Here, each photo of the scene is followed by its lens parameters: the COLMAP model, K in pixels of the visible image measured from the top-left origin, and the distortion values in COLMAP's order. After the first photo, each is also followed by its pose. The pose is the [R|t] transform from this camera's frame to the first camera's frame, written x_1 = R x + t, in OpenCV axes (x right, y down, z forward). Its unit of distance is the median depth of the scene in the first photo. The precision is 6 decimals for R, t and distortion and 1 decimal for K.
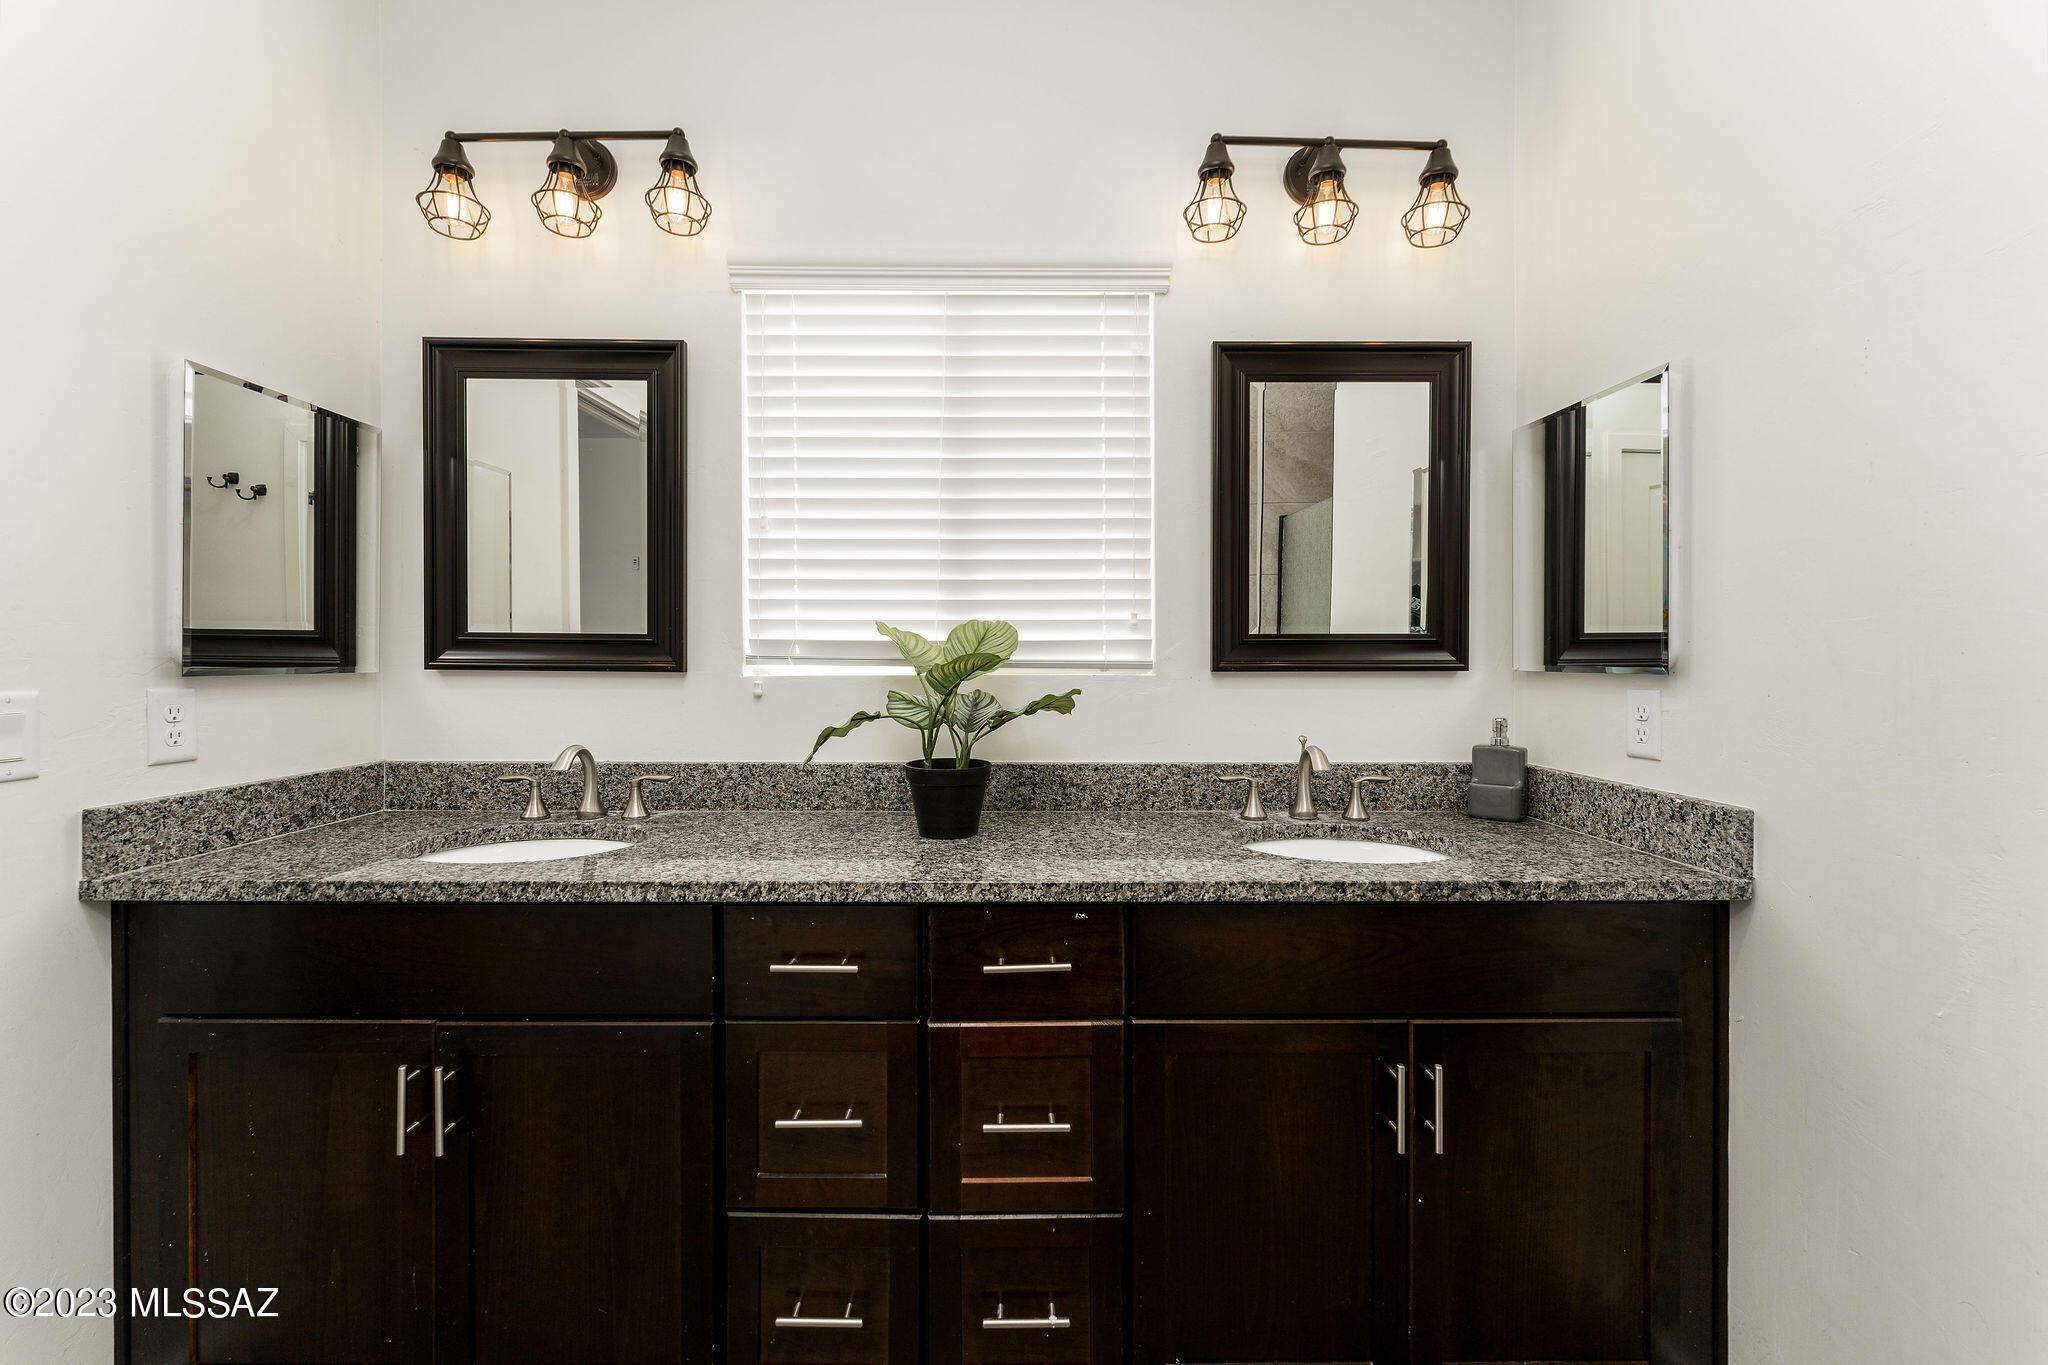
lens RADIAL K [[818.4, 0, 997.9], [0, 818.4, 665.7], [0, 0, 1]] dist [-0.001905, -0.000322]
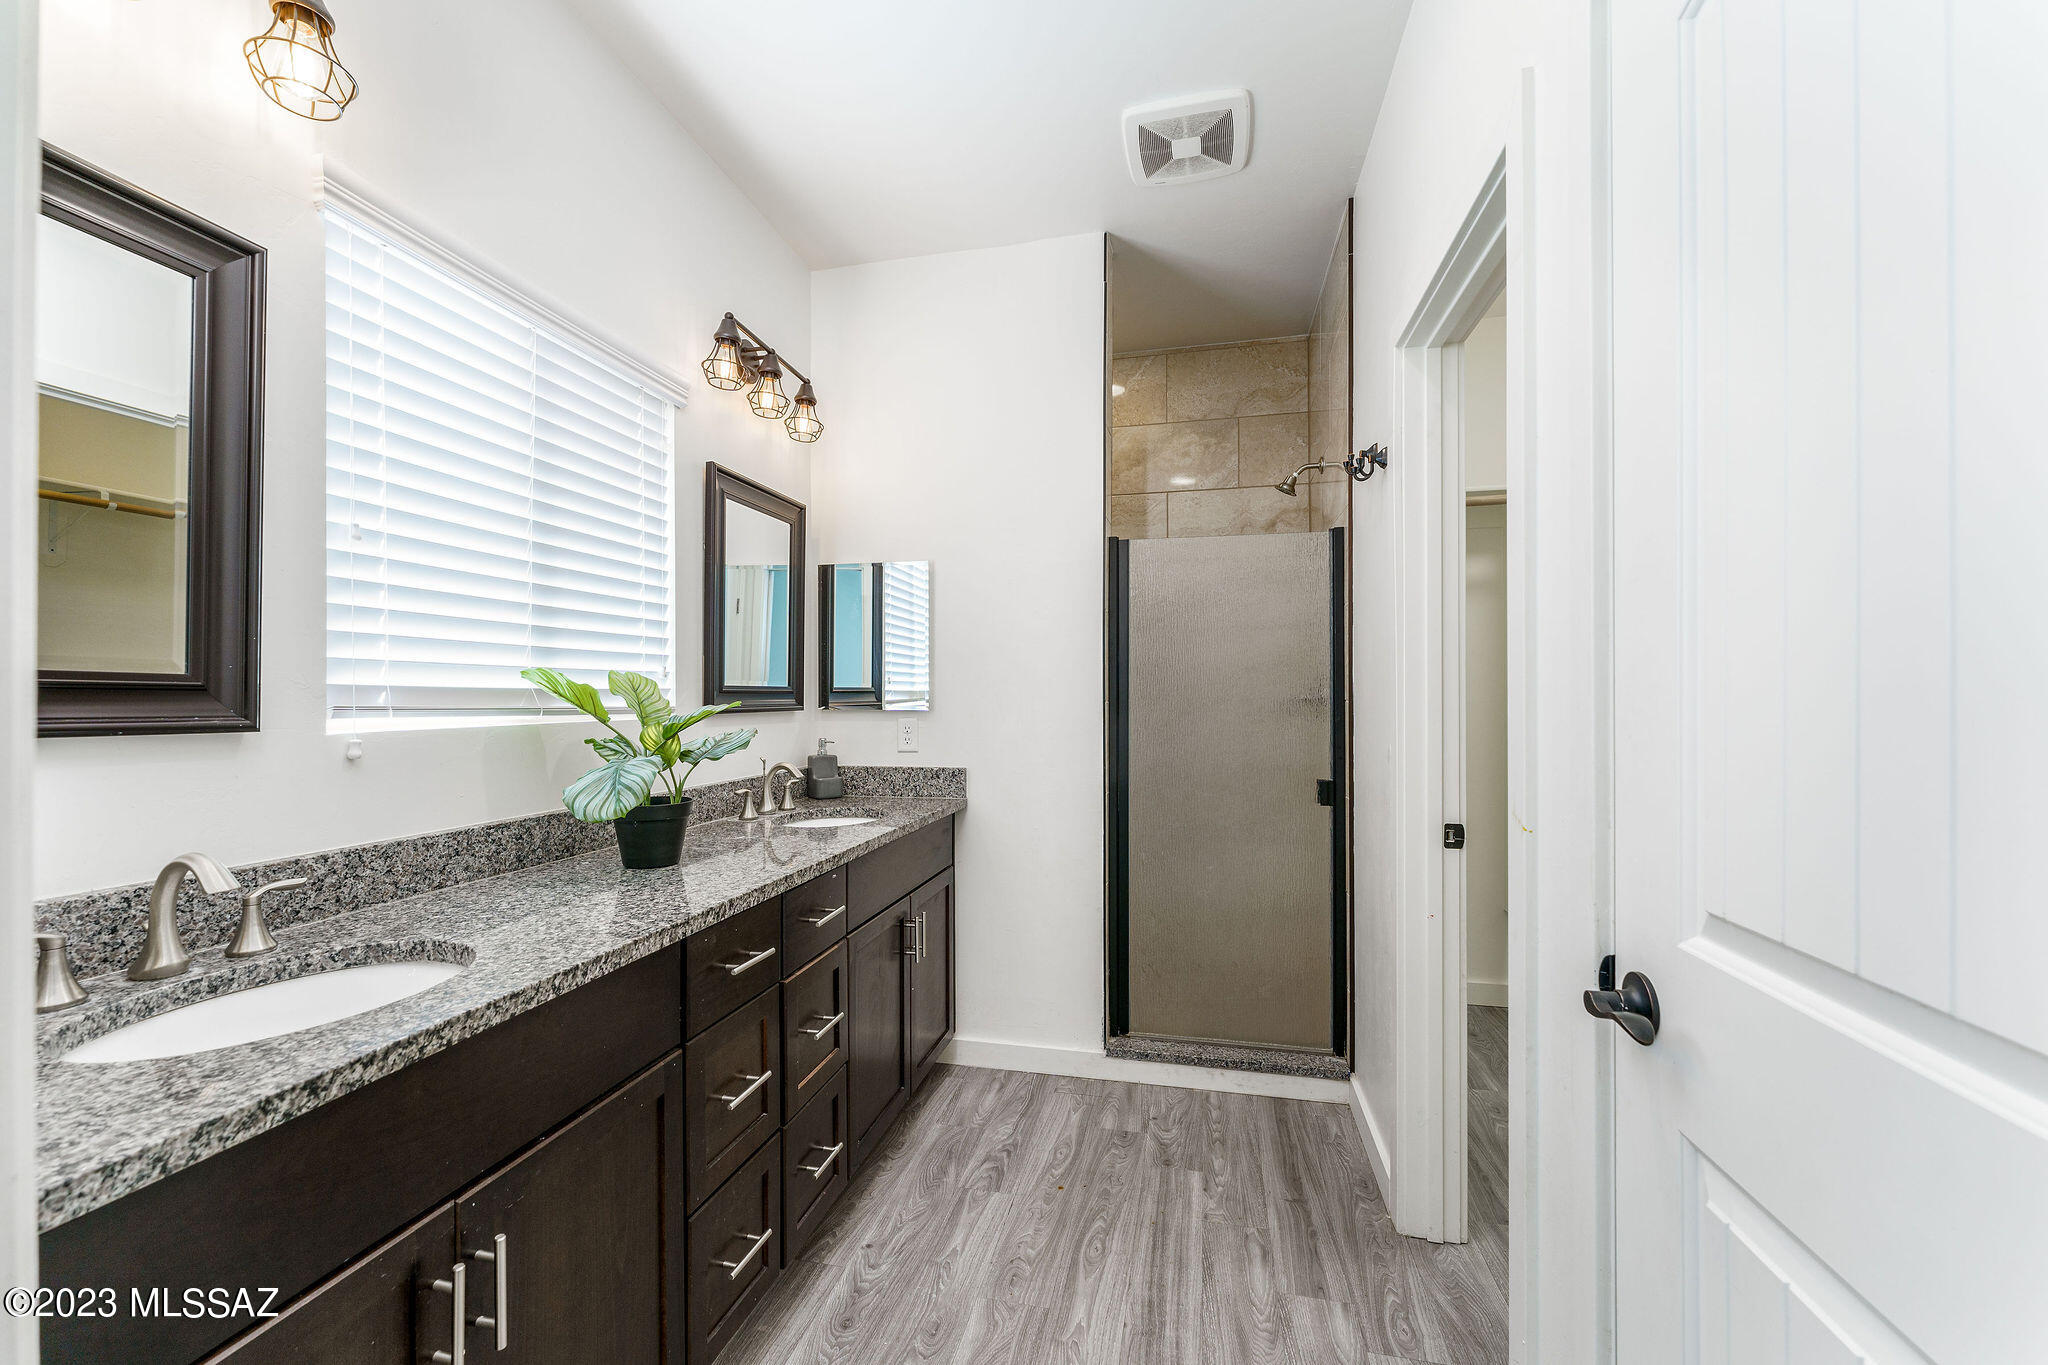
lens RADIAL K [[829.1, 0, 1024.0], [0, 829.1, 682.5], [0, 0, 1]] dist [-0.000963, -0.000241]
pose [[0.219151, 0.016002, 0.975560, -0.974978], [0.013132, 0.999727, -0.019348, -0.011497], [-0.975603, 0.017051, 0.218881, 0.240101]]
